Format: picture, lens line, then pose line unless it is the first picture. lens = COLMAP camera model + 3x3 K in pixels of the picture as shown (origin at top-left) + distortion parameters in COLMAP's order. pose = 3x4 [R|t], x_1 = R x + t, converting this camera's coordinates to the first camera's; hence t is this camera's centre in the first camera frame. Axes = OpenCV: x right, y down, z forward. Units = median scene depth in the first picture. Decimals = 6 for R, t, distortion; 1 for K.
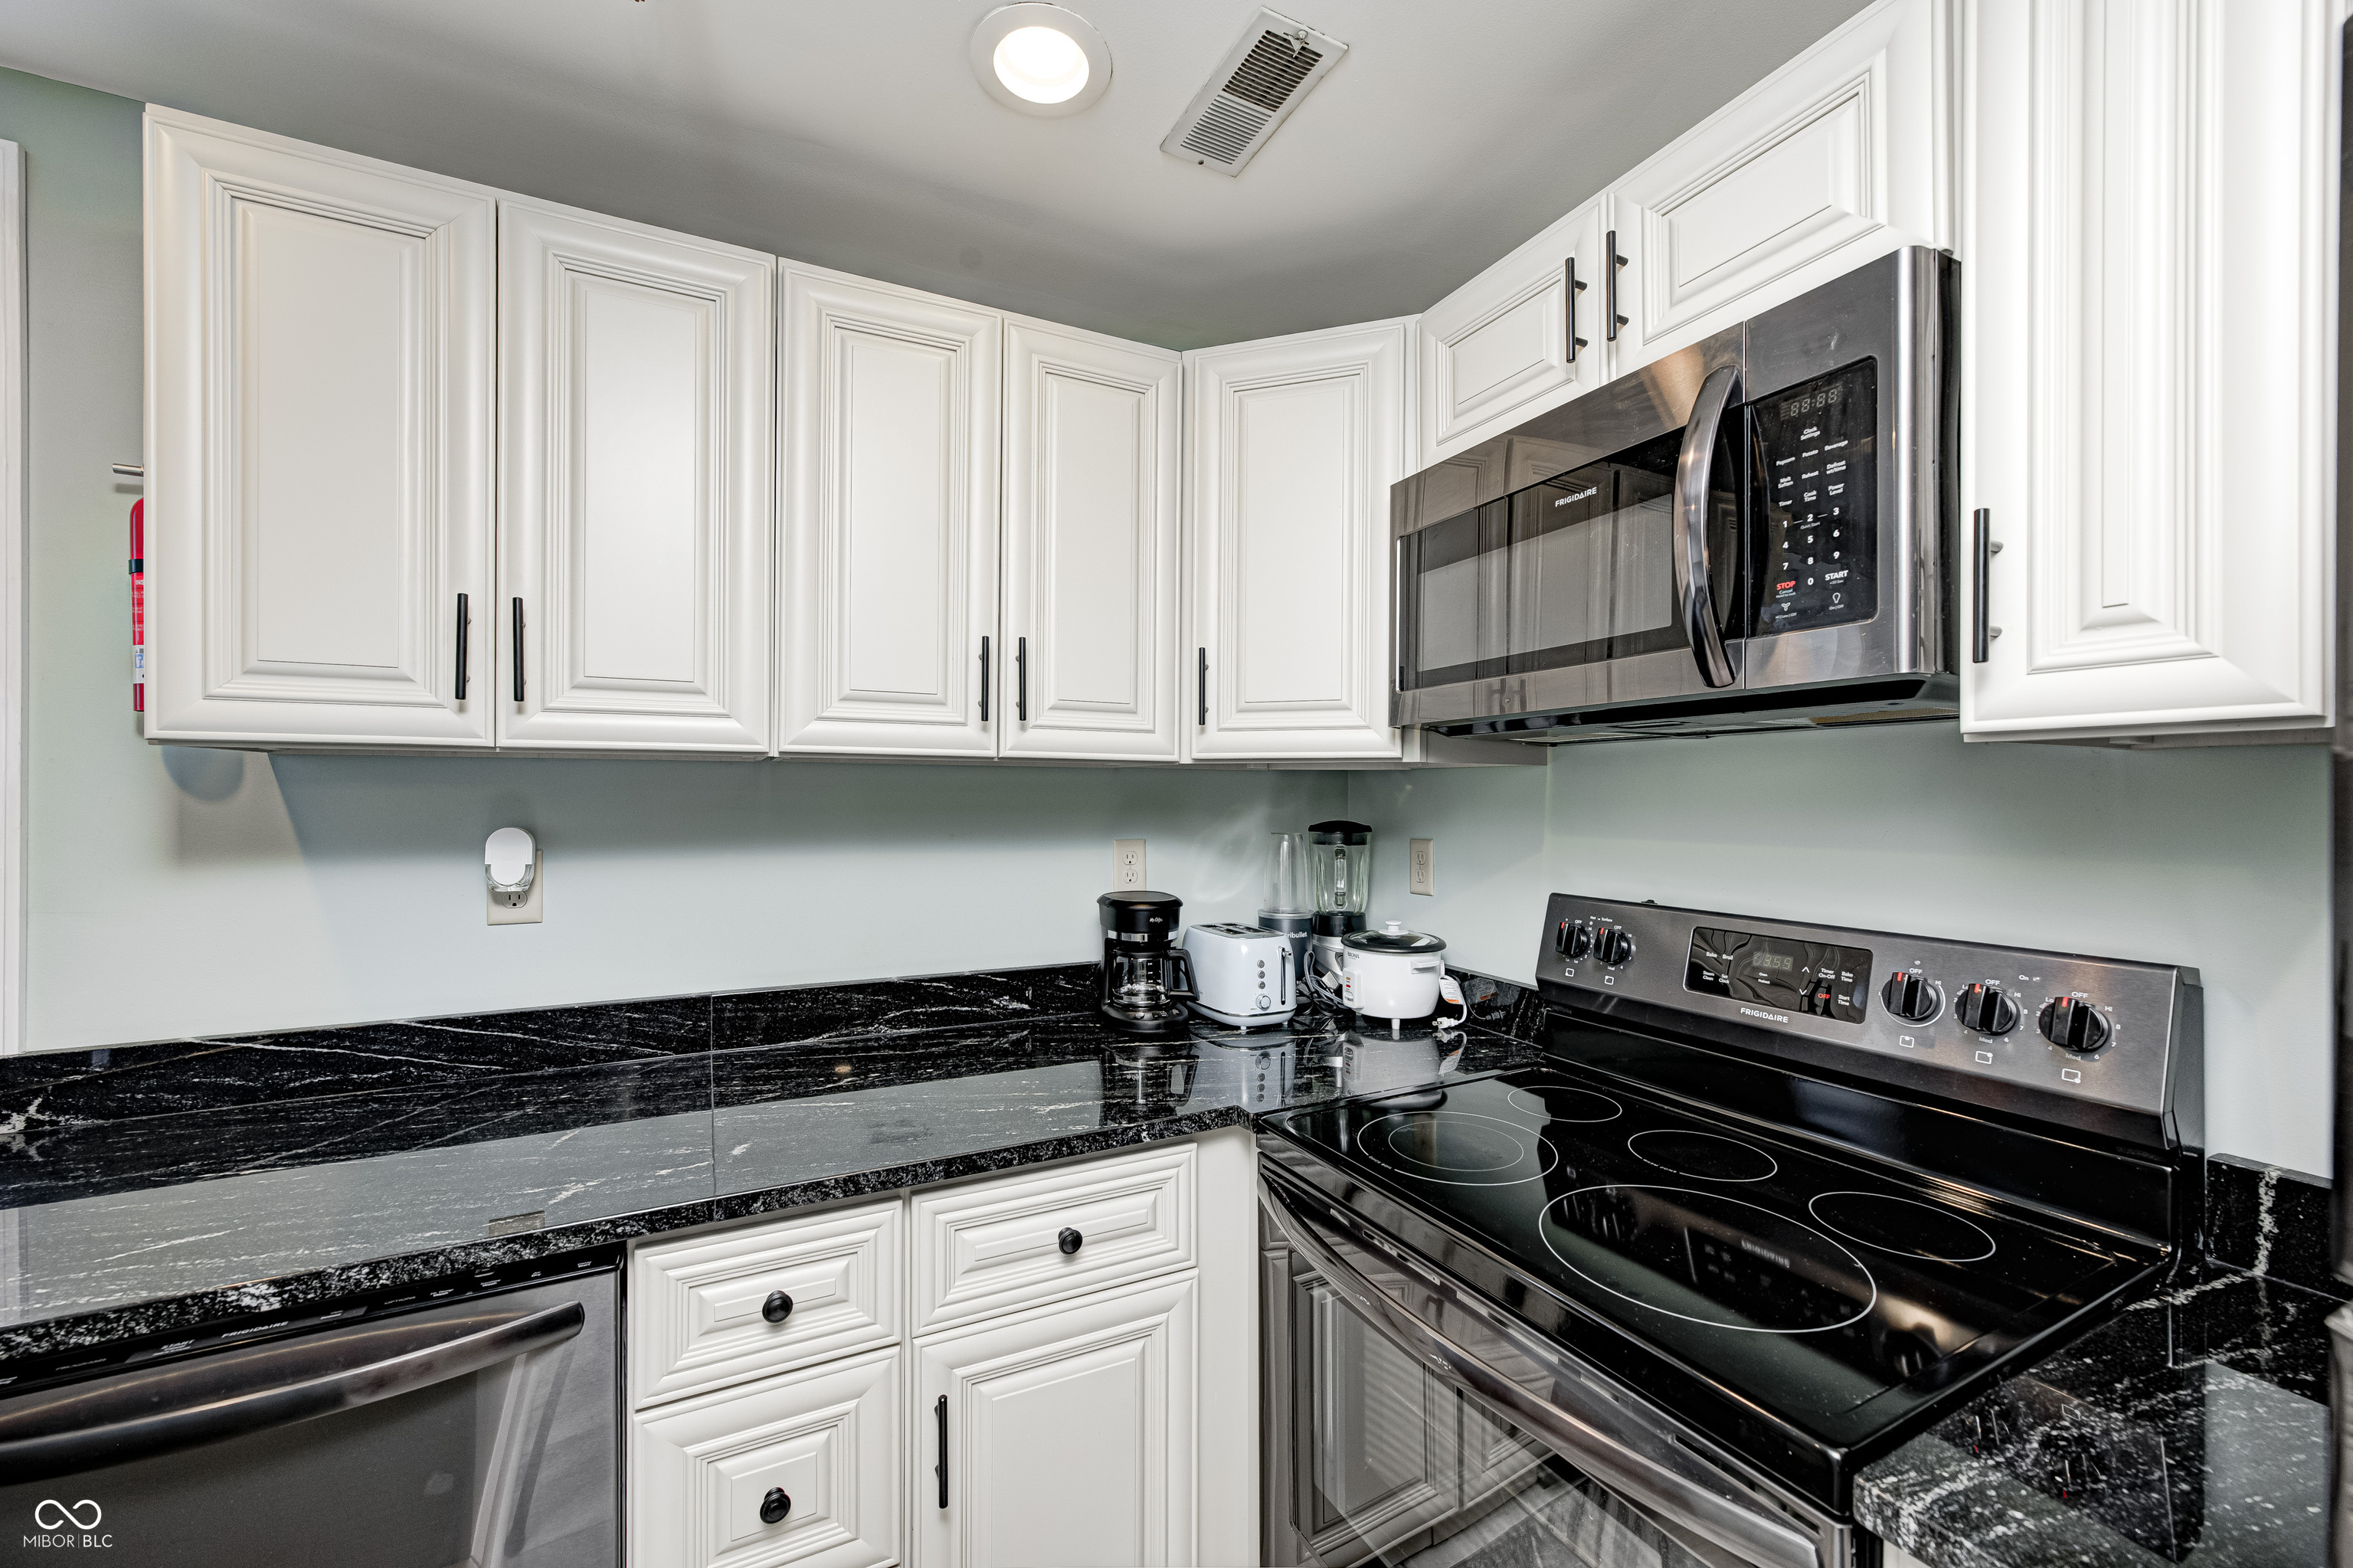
lens RADIAL K [[923.0, 0, 1179.1], [0, 923.0, 792.4], [0, 0, 1]] dist [0.002971, 0.001010]
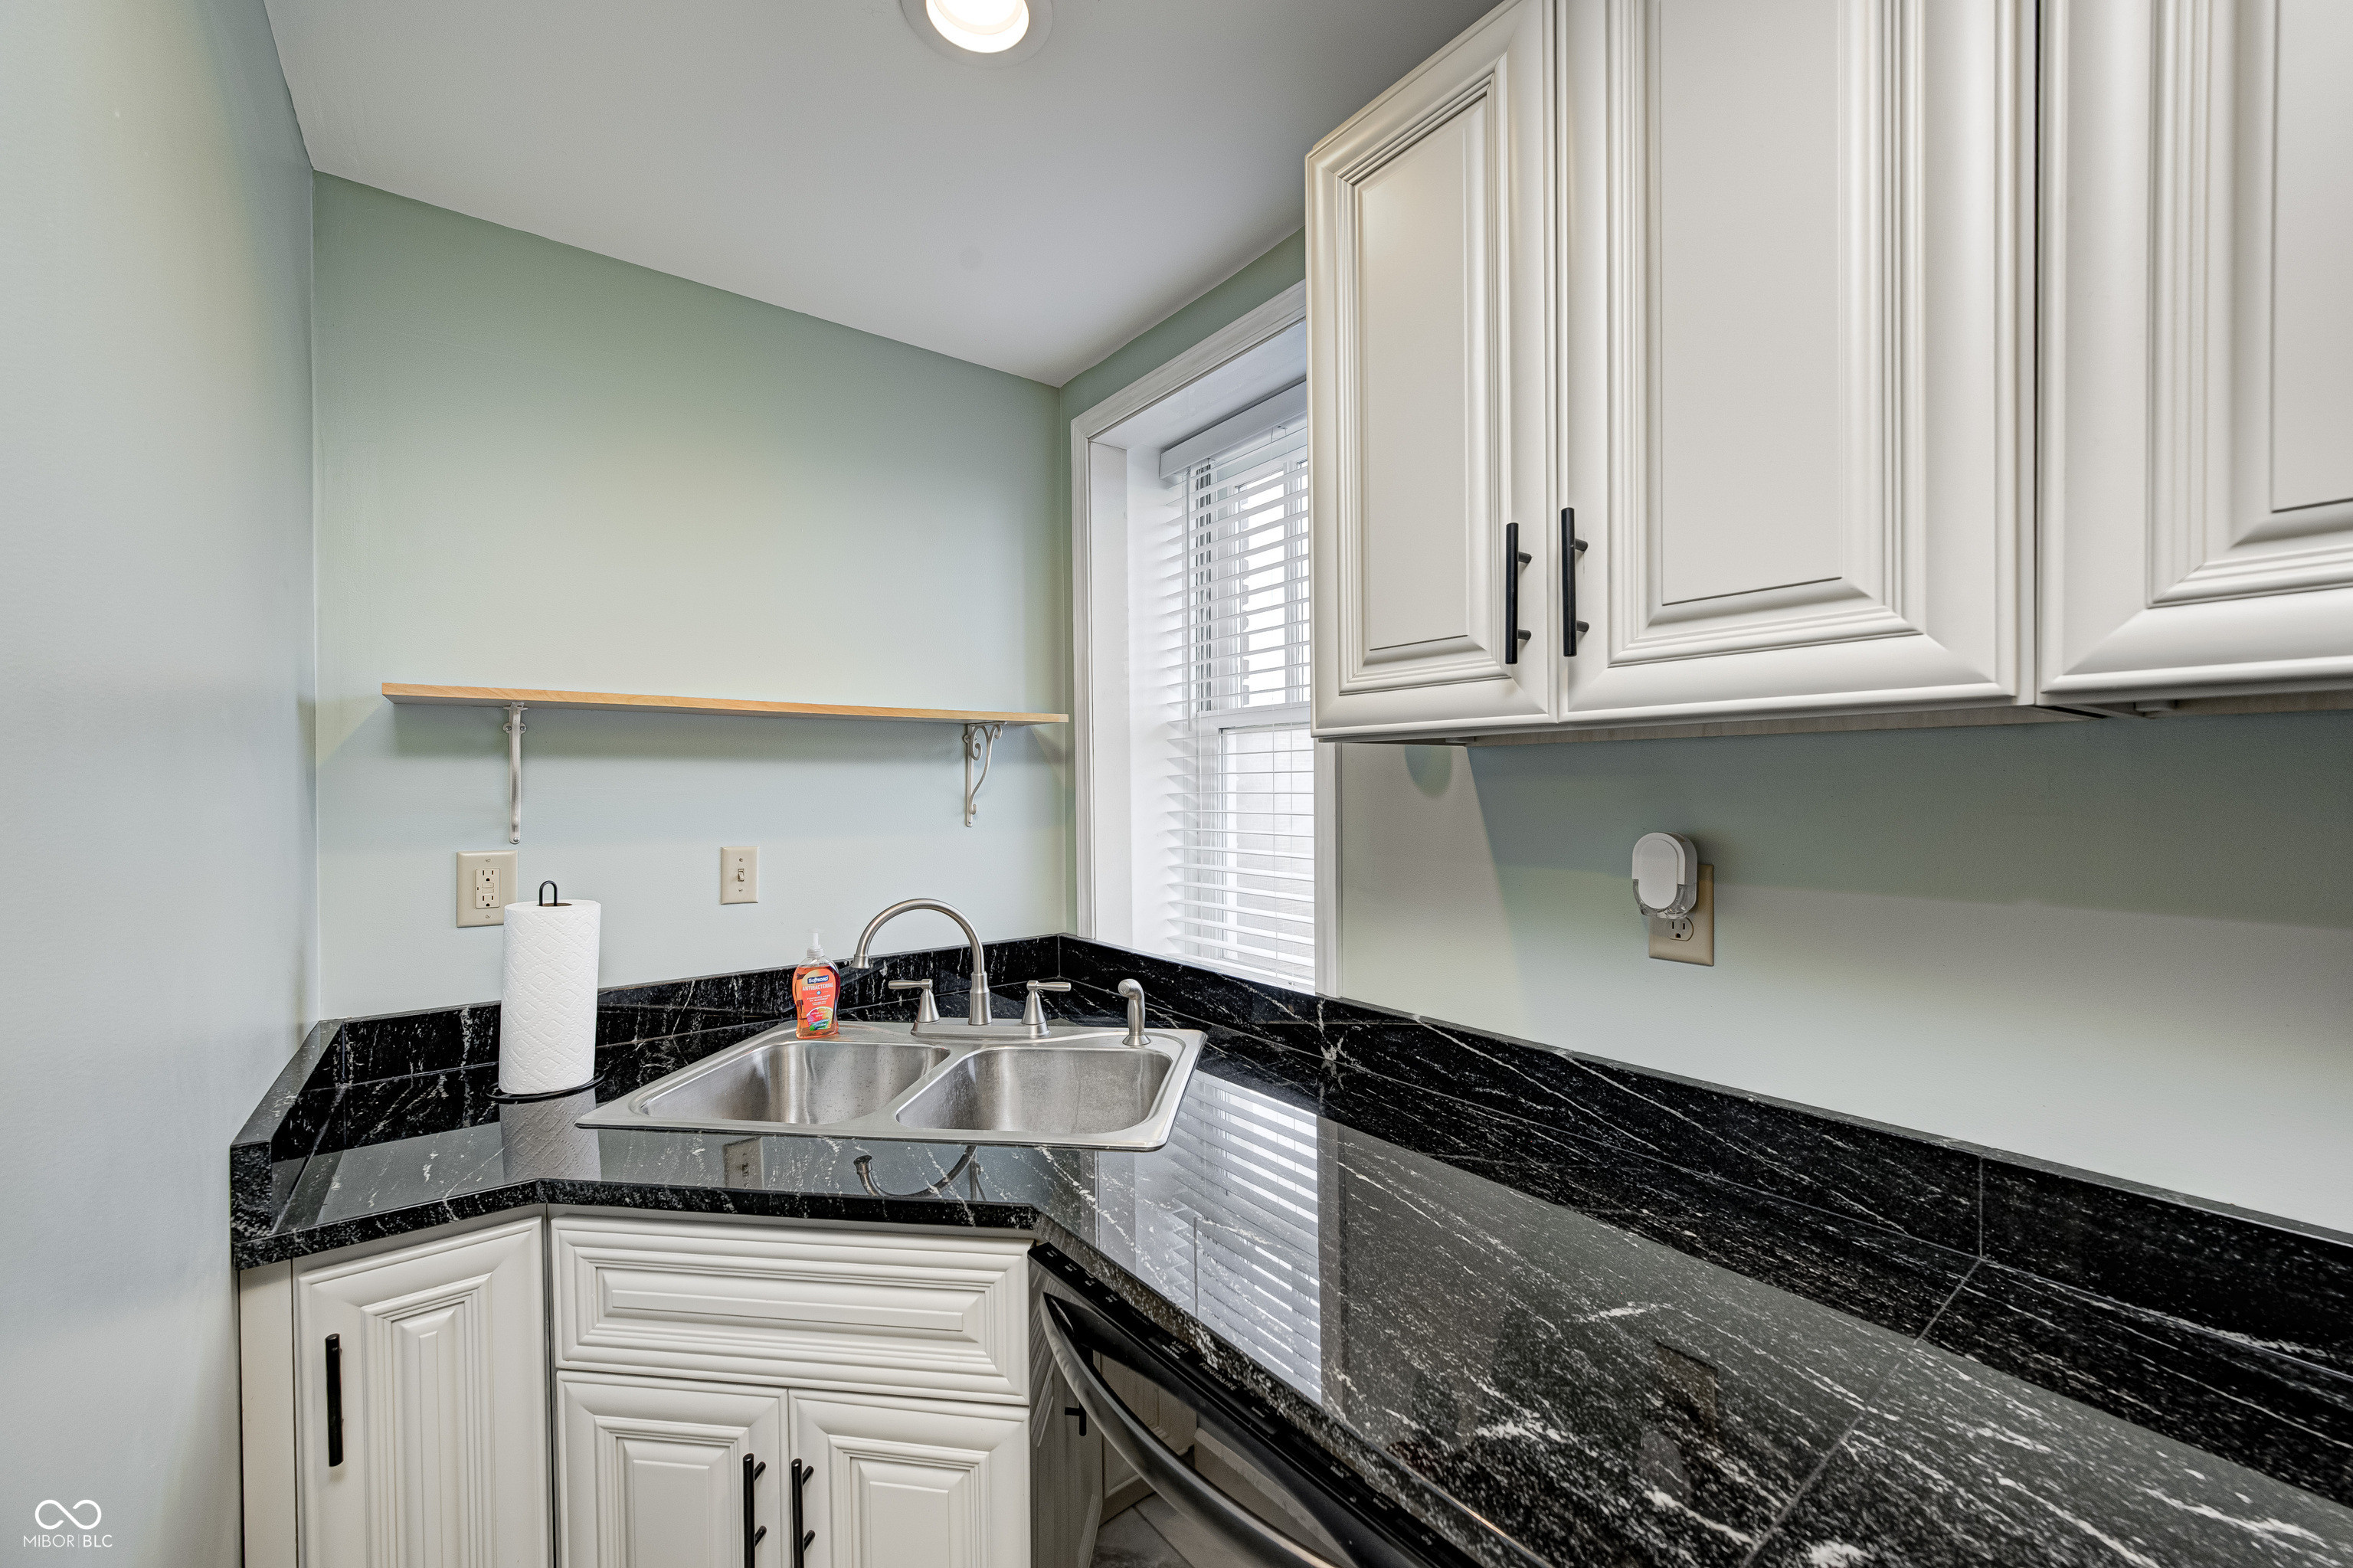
lens RADIAL K [[923.0, 0, 1187.5], [0, 923.0, 795.4], [0, 0, 1]] dist [0.002971, 0.001010]
pose [[0.190505, 0.006987, -0.981661, -0.070779], [0.008450, 0.999926, 0.008756, -0.001247], [0.981650, -0.009963, 0.190432, 0.507762]]
